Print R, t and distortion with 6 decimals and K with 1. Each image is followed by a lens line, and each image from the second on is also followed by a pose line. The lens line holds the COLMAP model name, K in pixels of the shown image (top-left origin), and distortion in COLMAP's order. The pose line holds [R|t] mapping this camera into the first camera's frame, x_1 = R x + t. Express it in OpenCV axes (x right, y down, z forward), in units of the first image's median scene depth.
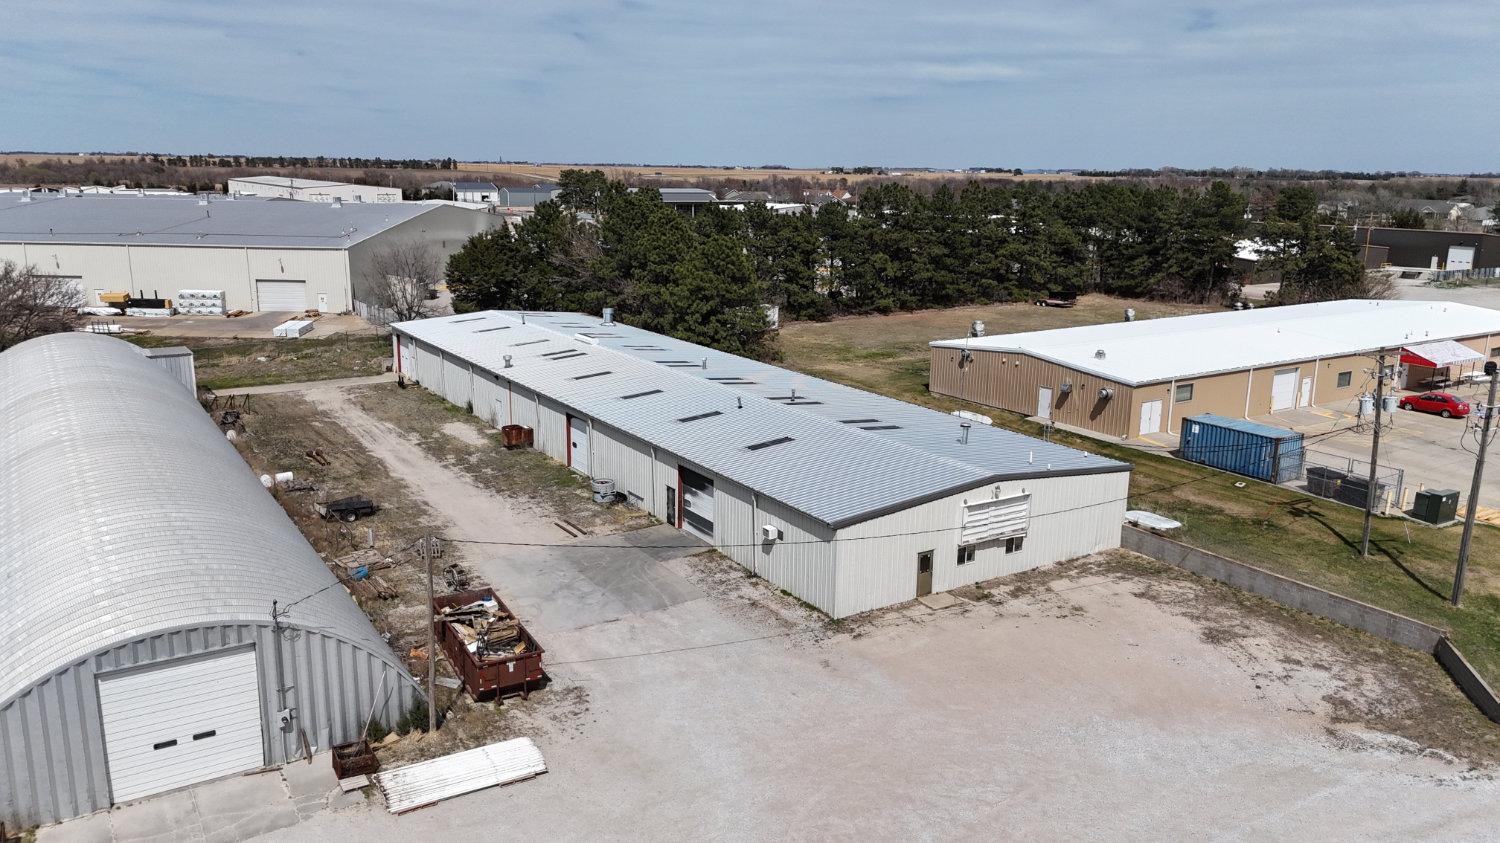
lens RADIAL K [[1105.5, 0, 750.0], [0, 1105.5, 421.5], [0, 0, 1]] dist [0.074130, -0.076203]
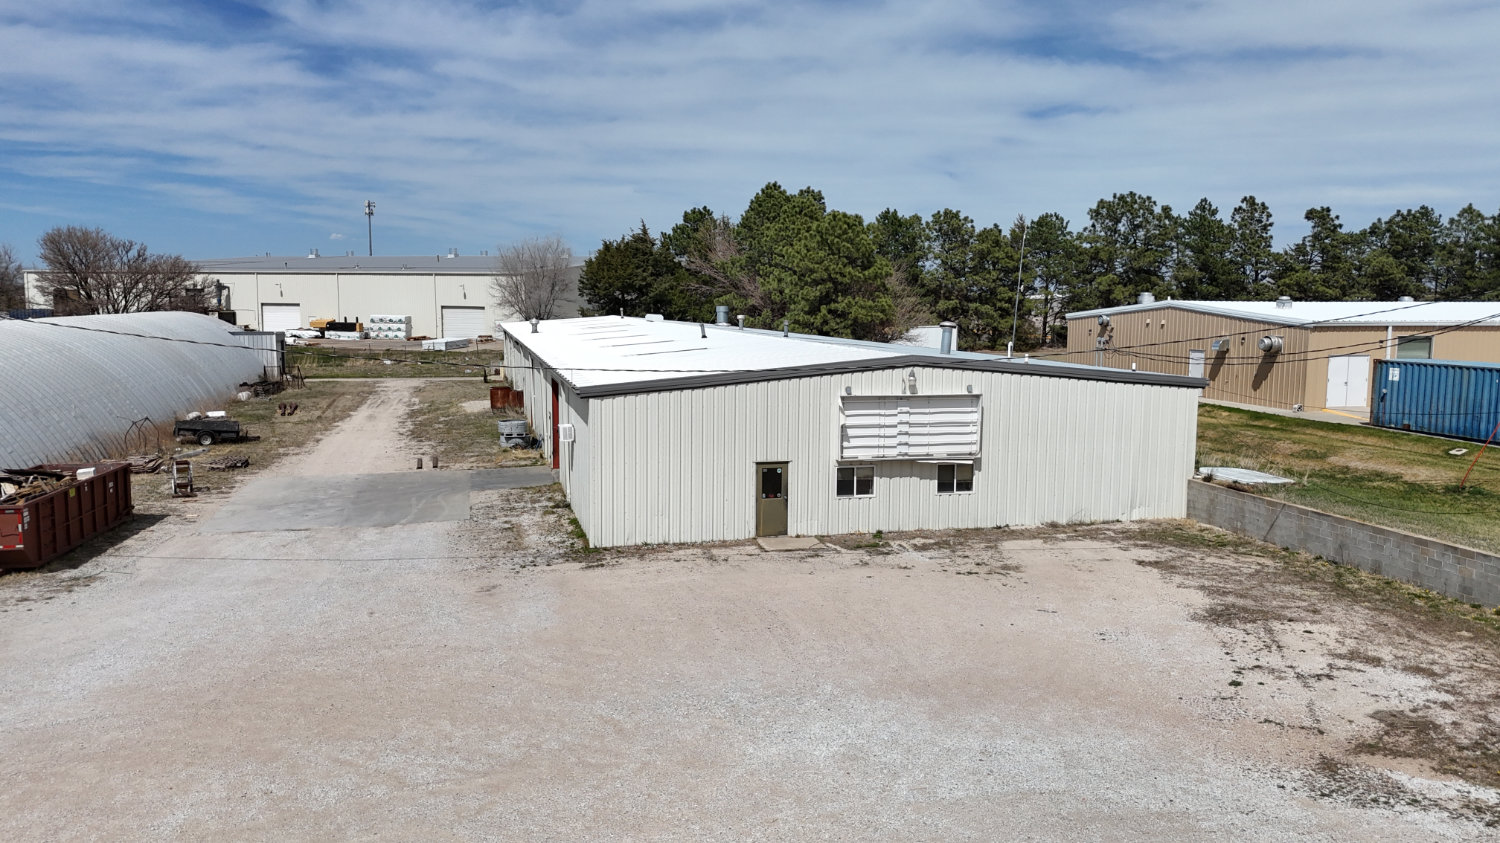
lens RADIAL K [[1105.5, 0, 750.0], [0, 1105.5, 421.5], [0, 0, 1]] dist [0.074130, -0.076203]
pose [[0.947867, 0.027849, -0.317448, 0.321648], [-0.065619, 0.991883, -0.108915, 0.152459], [0.311838, 0.124068, 0.942000, 0.383770]]
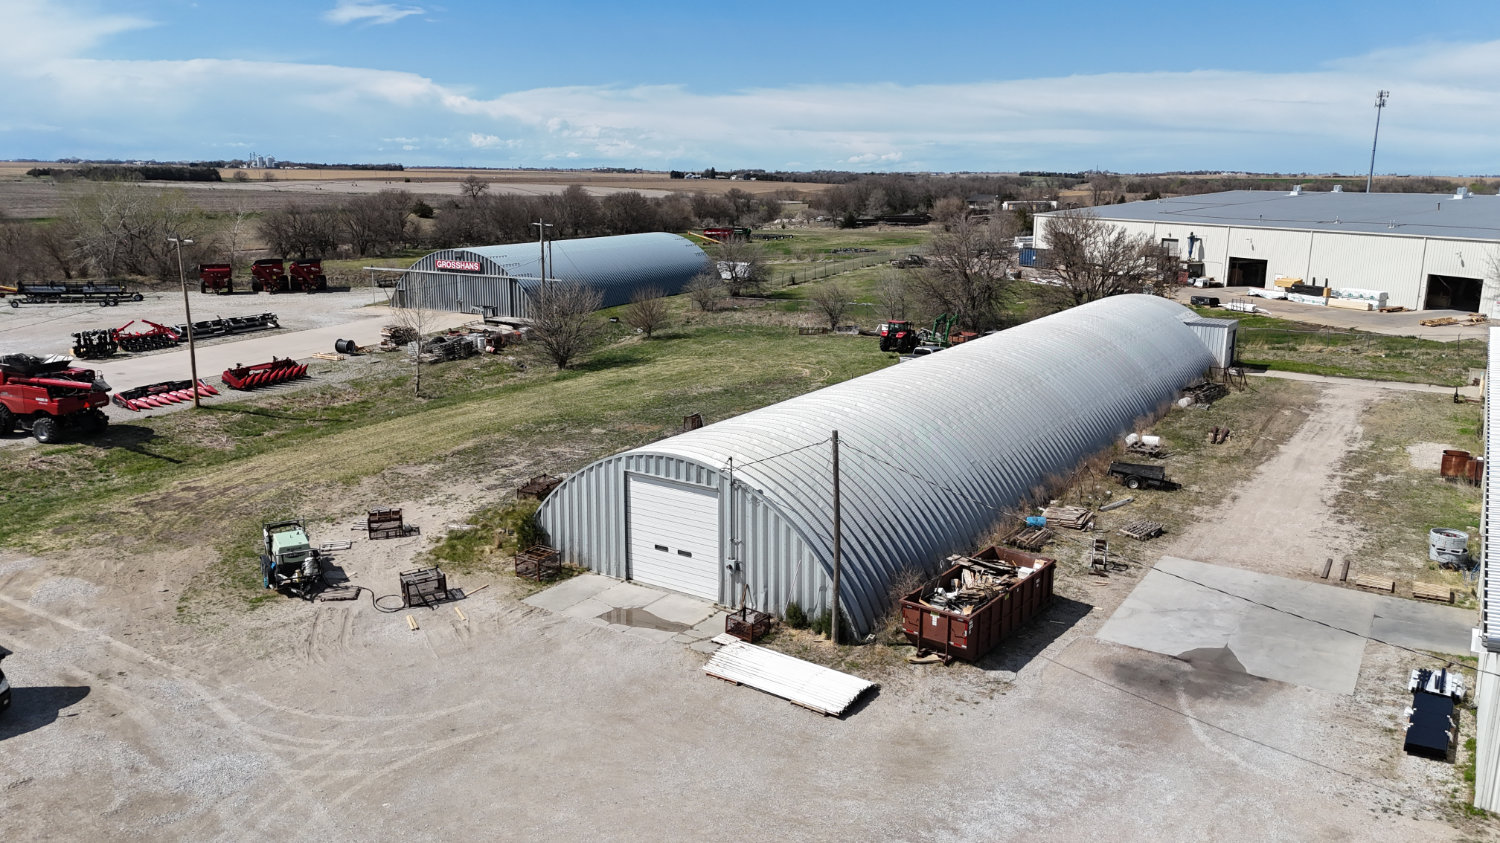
lens RADIAL K [[1105.5, 0, 750.0], [0, 1105.5, 421.5], [0, 0, 1]] dist [0.074130, -0.076203]
pose [[0.412255, 0.191025, -0.890817, 0.359519], [-0.209859, 0.971389, 0.111184, -0.000019], [0.886570, 0.141110, 0.440548, 0.344063]]
